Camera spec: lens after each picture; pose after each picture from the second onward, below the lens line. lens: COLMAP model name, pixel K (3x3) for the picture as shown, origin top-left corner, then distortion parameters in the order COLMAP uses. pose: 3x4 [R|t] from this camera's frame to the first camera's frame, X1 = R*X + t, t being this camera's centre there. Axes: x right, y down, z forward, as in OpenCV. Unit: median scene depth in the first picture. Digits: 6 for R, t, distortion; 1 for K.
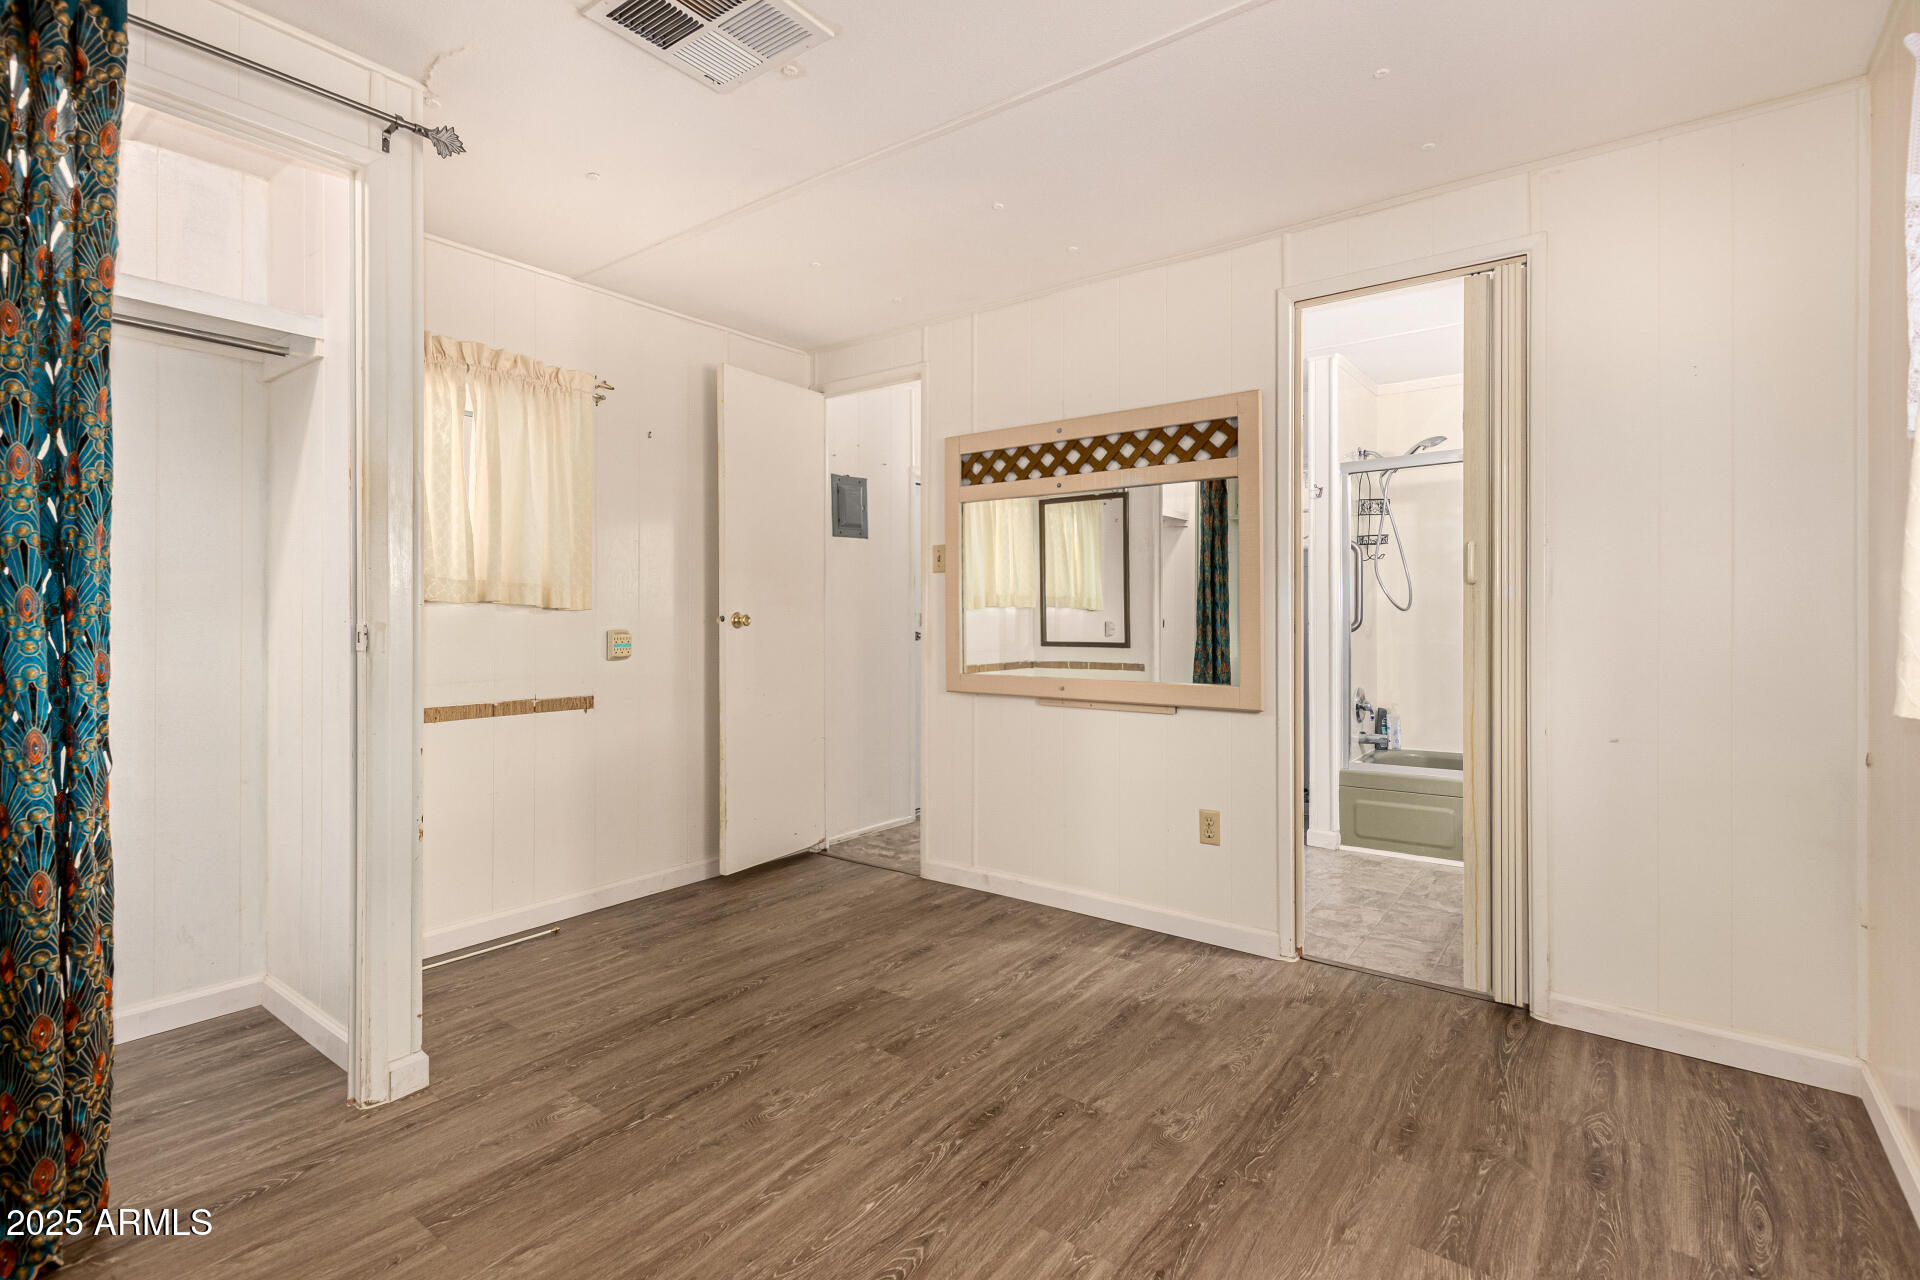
lens RADIAL K [[876.4, 0, 957.2], [0, 876.4, 633.9], [0, 0, 1]] dist [0.004376, -0.001312]
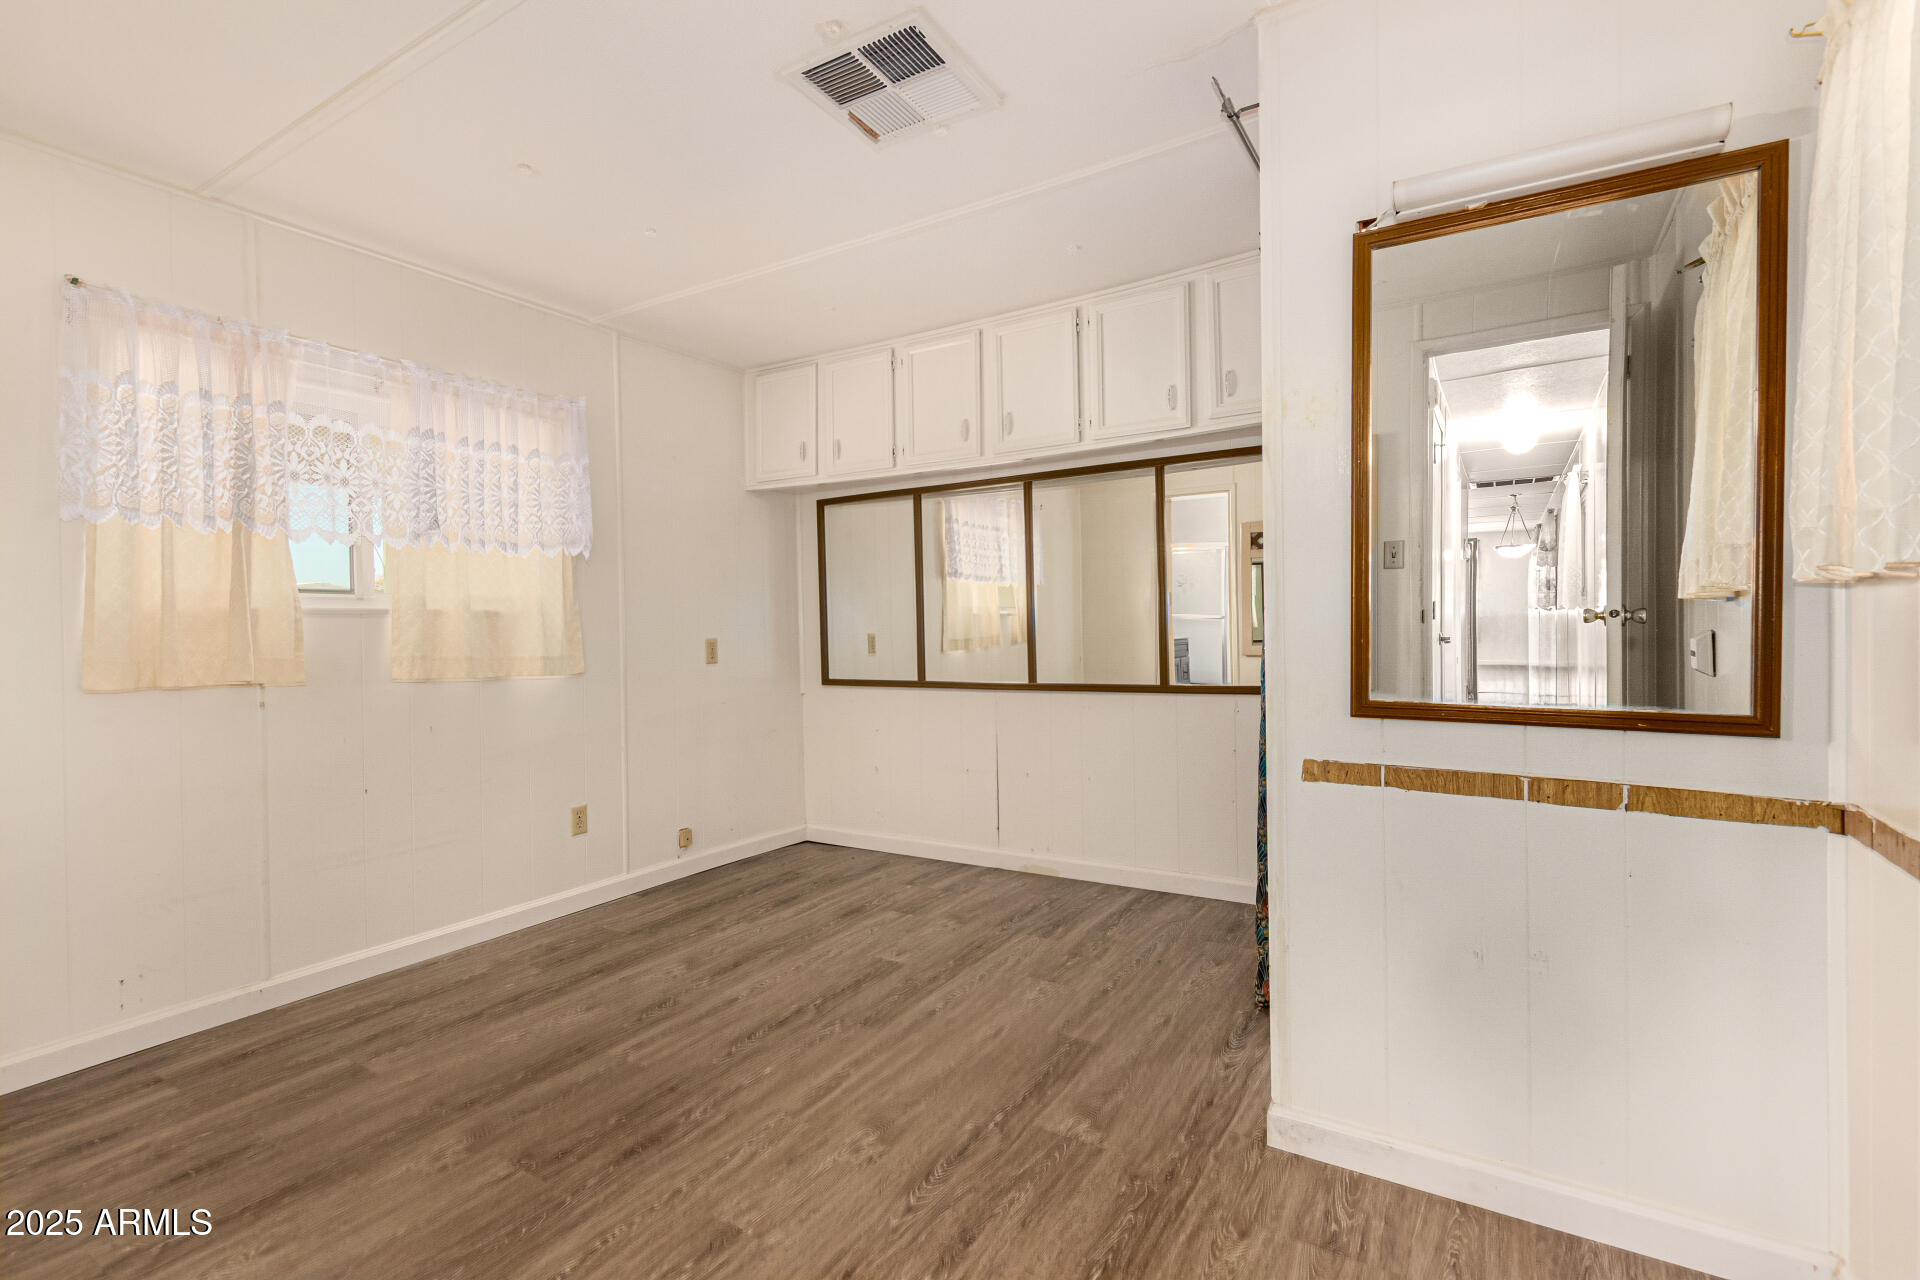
lens RADIAL K [[876.4, 0, 957.2], [0, 876.4, 633.9], [0, 0, 1]] dist [0.004376, -0.001312]
pose [[-0.995219, 0.015736, -0.096391, -0.238555], [0.012583, 0.999369, 0.033228, -0.044112], [0.096853, 0.031856, -0.994789, 2.073735]]
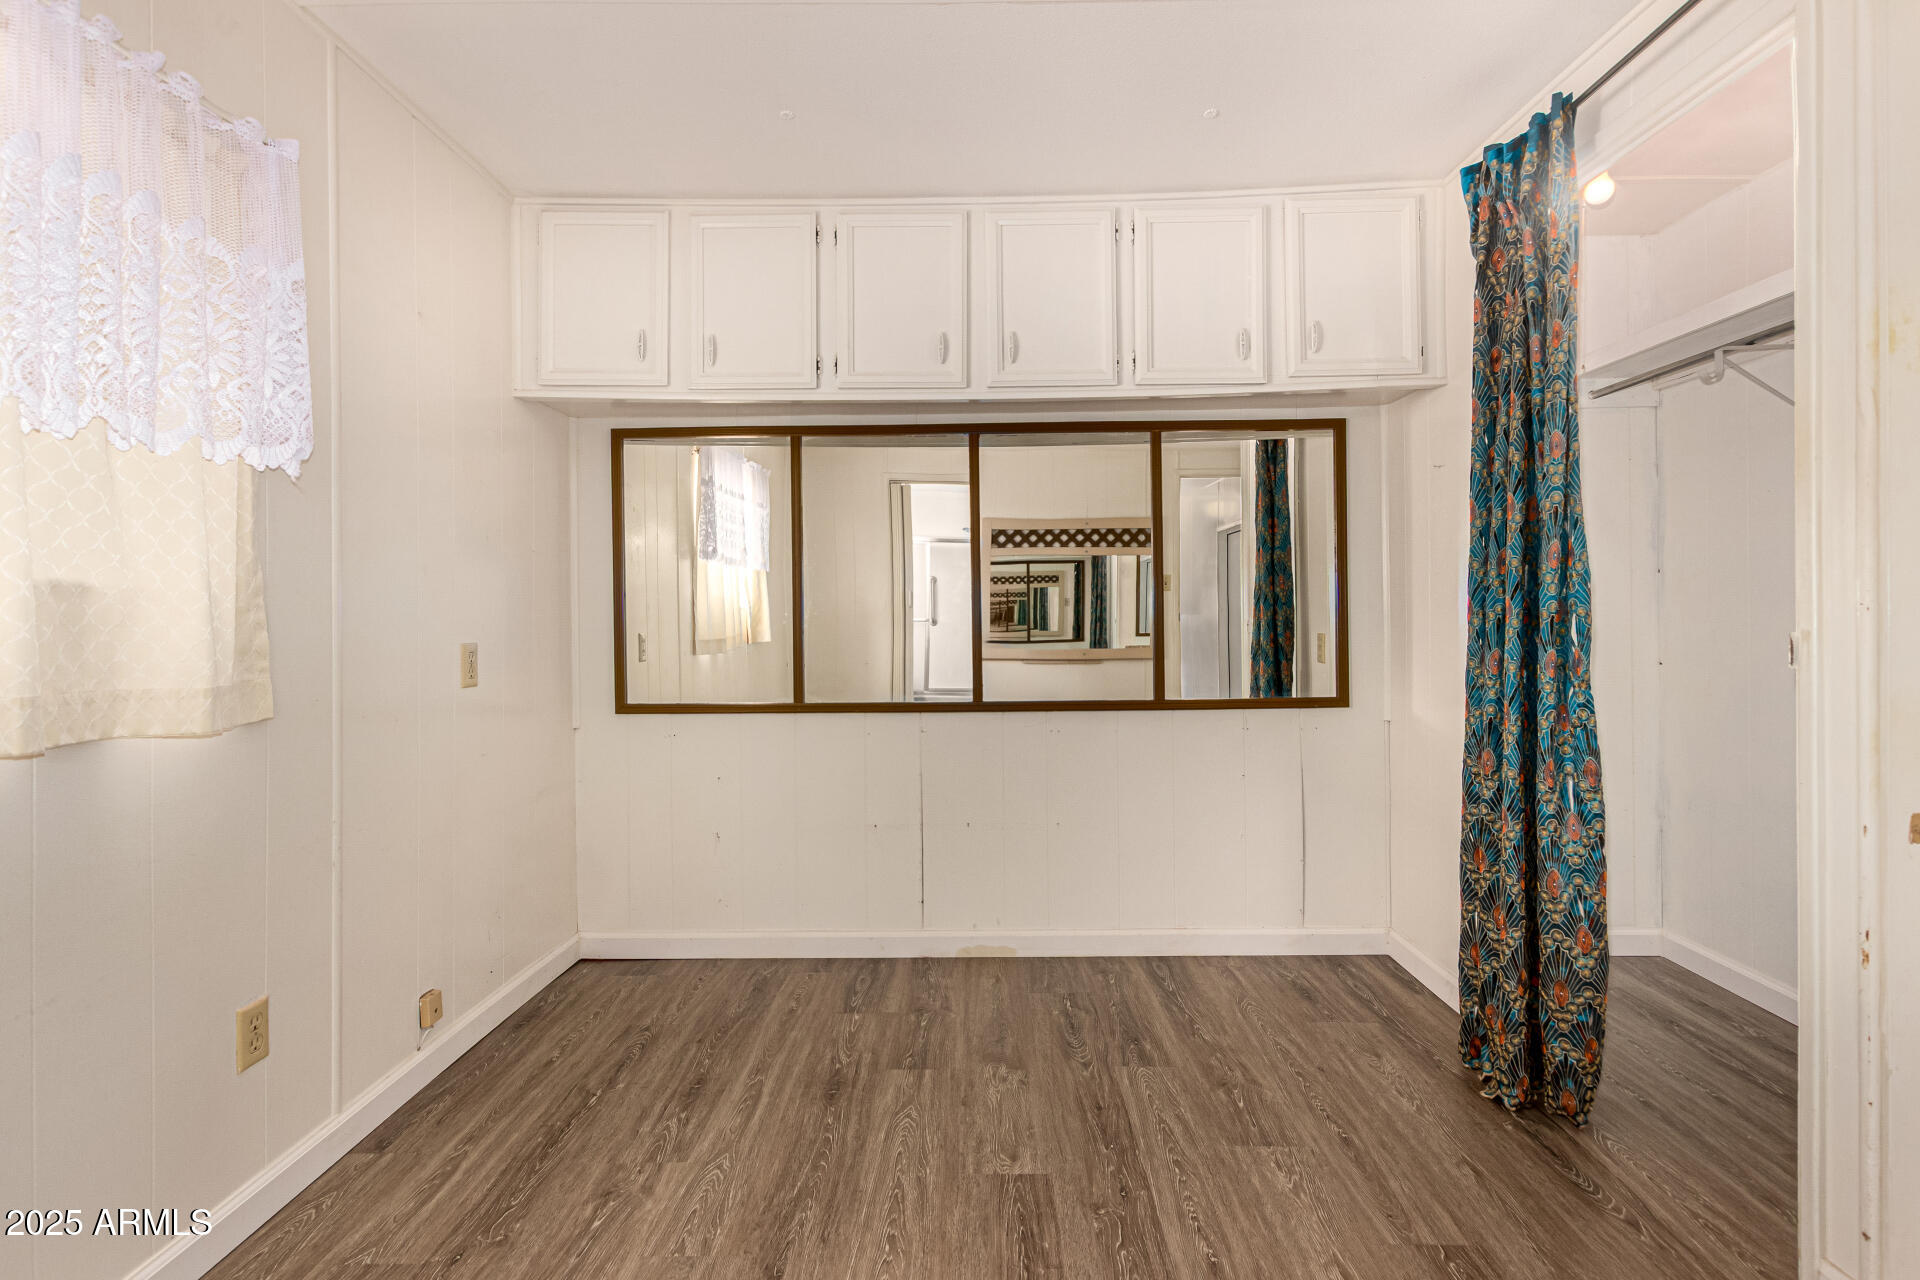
lens RADIAL K [[888.0, 0, 967.1], [0, 888.0, 616.9], [0, 0, 1]] dist [0.007612, -0.005830]
pose [[-0.805367, 0.002419, -0.592771, 0.352491], [-0.010038, 0.999793, 0.017718, -0.035179], [0.592691, 0.020220, -0.805176, 1.264717]]
